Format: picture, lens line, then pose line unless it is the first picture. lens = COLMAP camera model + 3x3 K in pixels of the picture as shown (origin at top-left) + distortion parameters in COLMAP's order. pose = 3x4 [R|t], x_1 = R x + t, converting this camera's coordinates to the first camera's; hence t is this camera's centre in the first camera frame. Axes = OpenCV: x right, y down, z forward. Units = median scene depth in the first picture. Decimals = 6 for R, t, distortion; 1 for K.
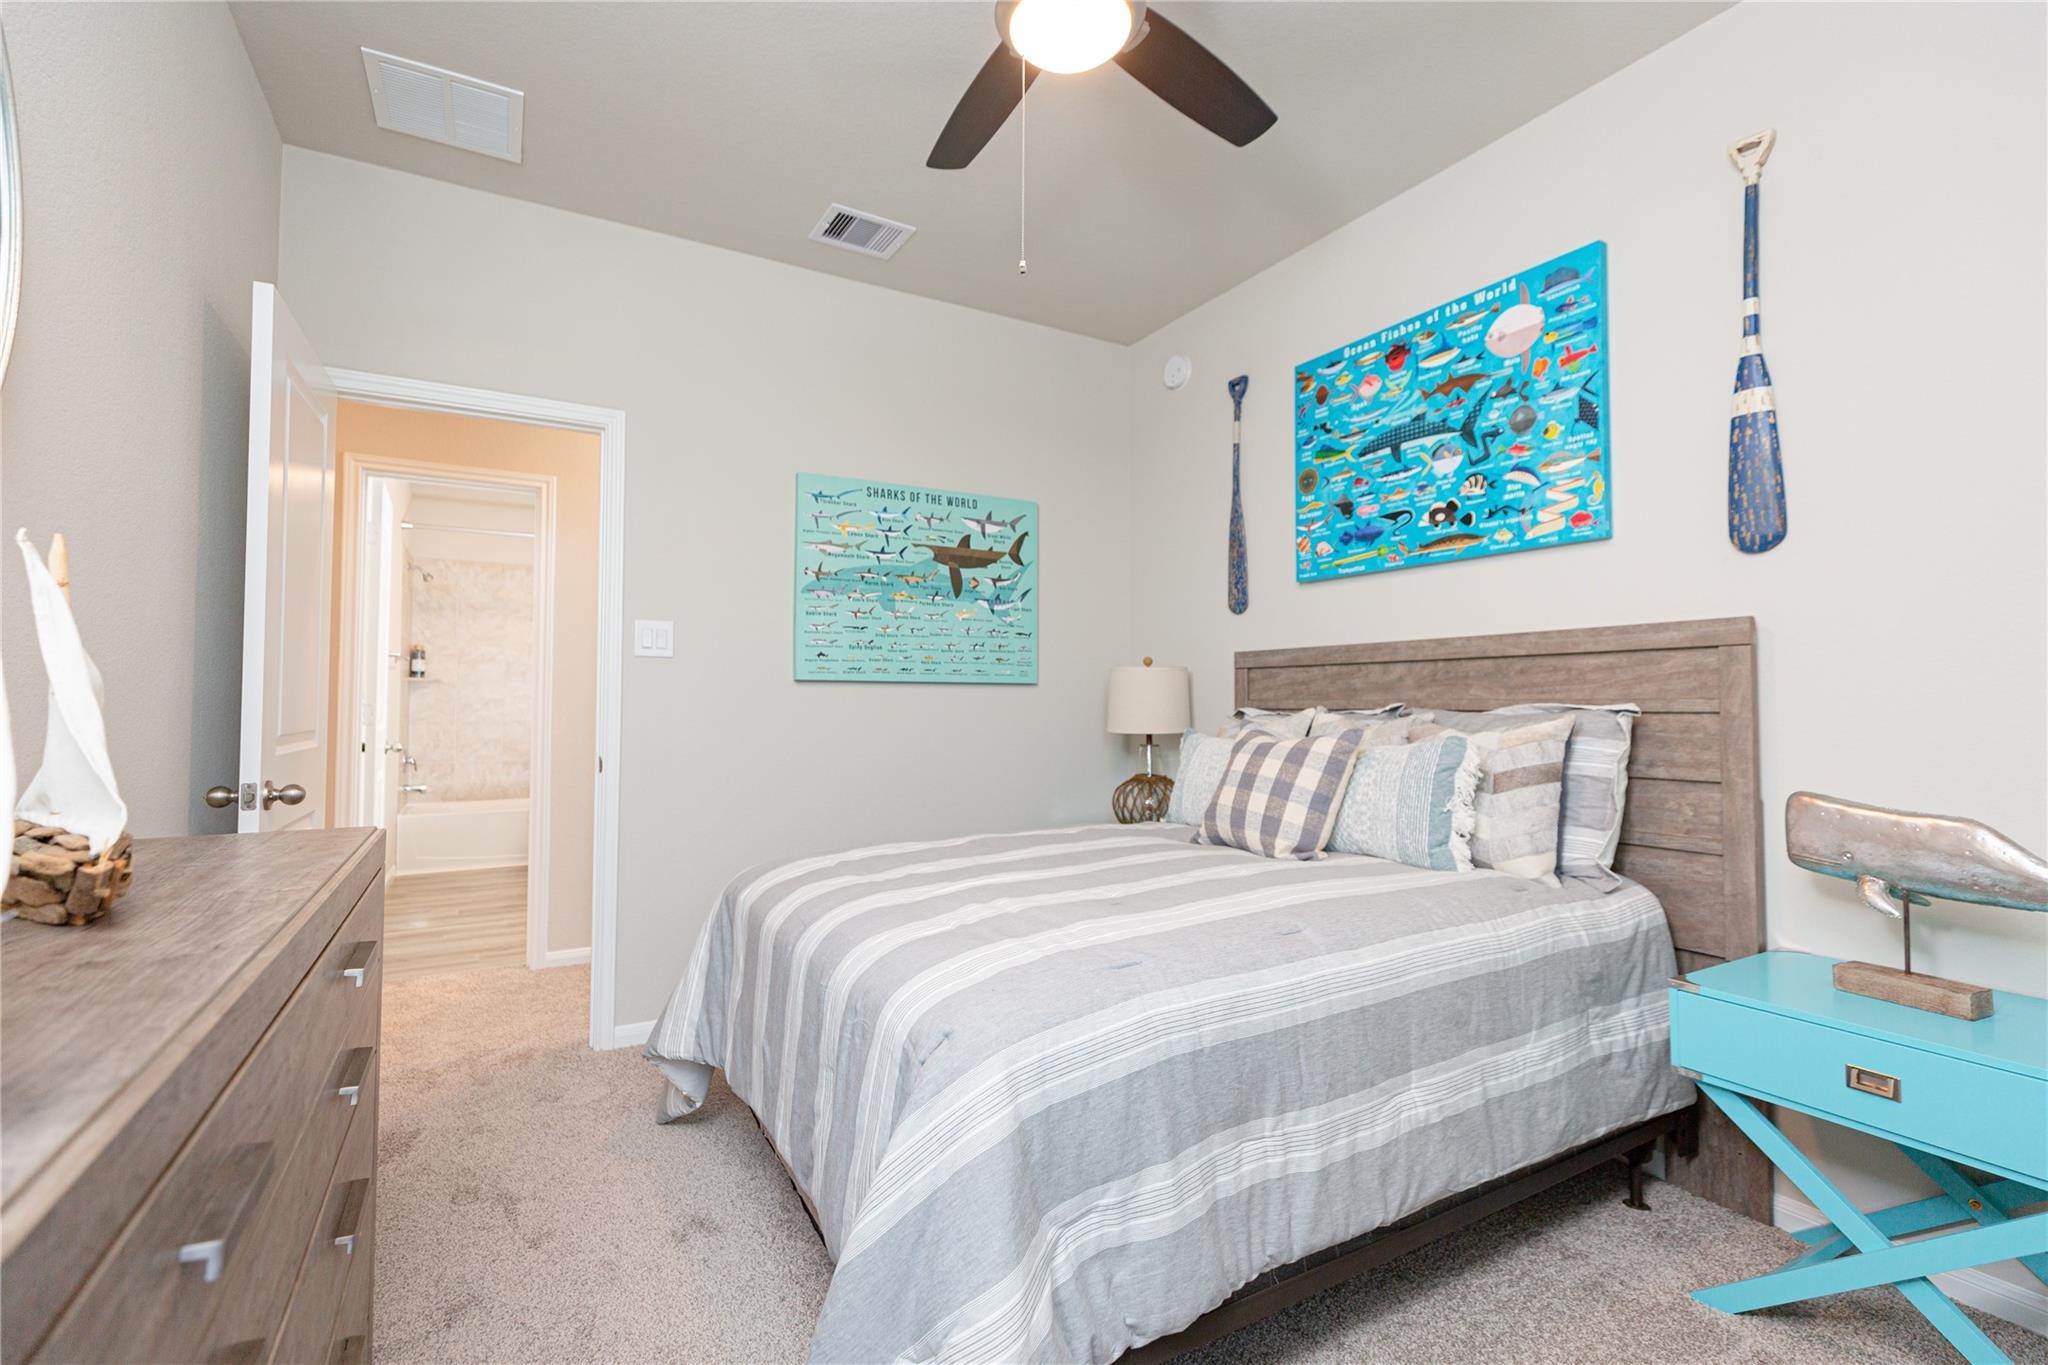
lens RADIAL K [[918.1, 0, 1032.2], [0, 918.1, 672.2], [0, 0, 1]] dist [0.001262, -0.000581]
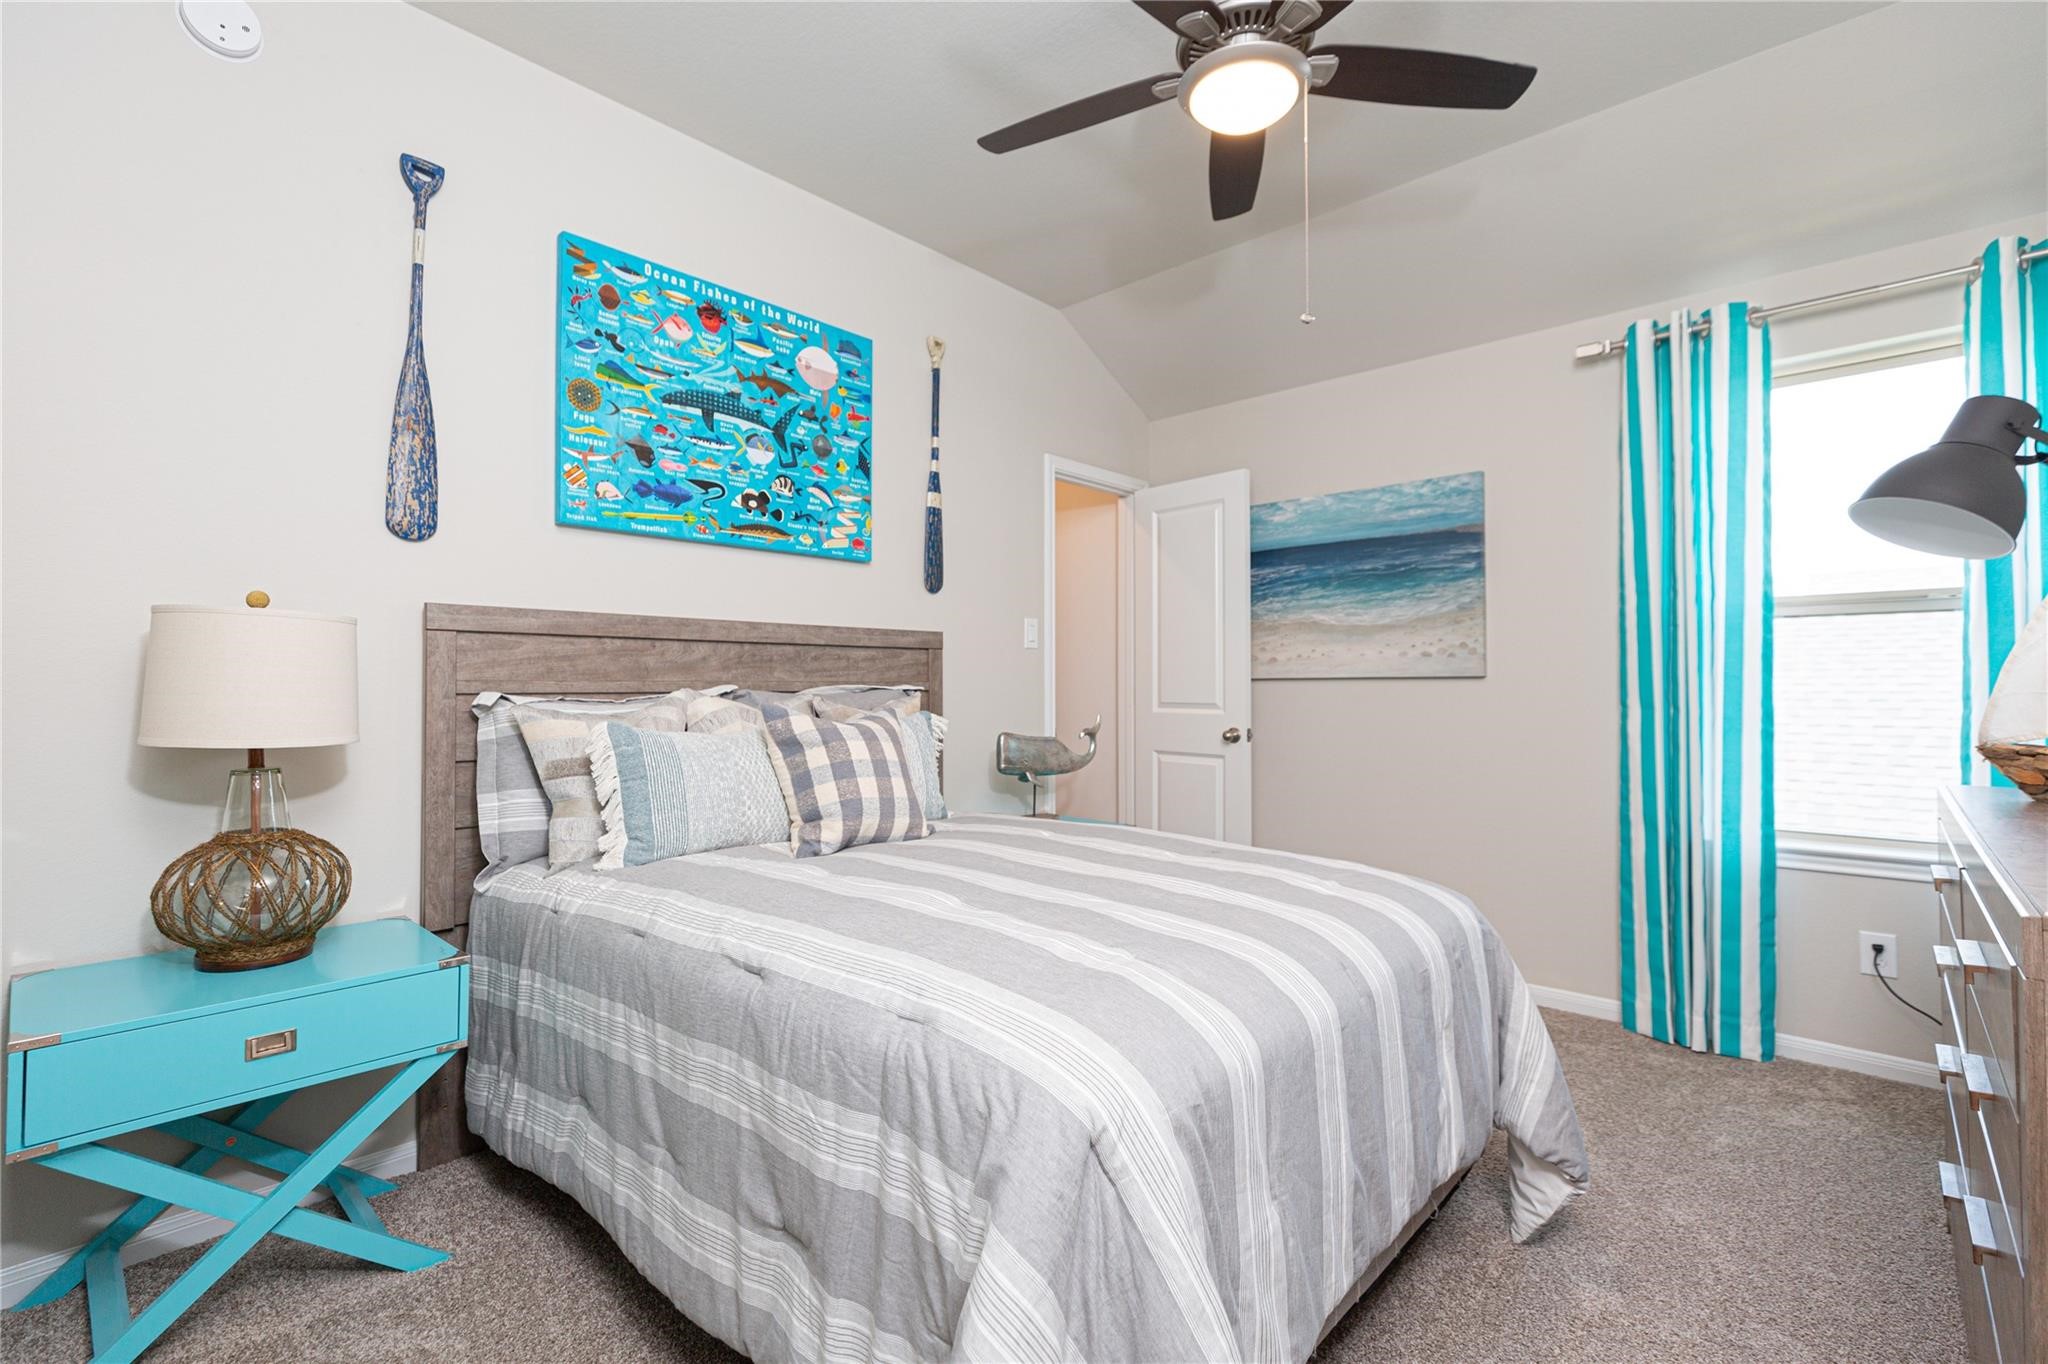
lens RADIAL K [[918.1, 0, 1025.9], [0, 918.1, 676.1], [0, 0, 1]] dist [0.001262, -0.000581]
pose [[-0.305049, 0.011756, 0.952264, -0.620021], [-0.027418, 0.999401, -0.021121, 0.036659], [-0.951942, -0.032552, -0.304544, 1.008558]]
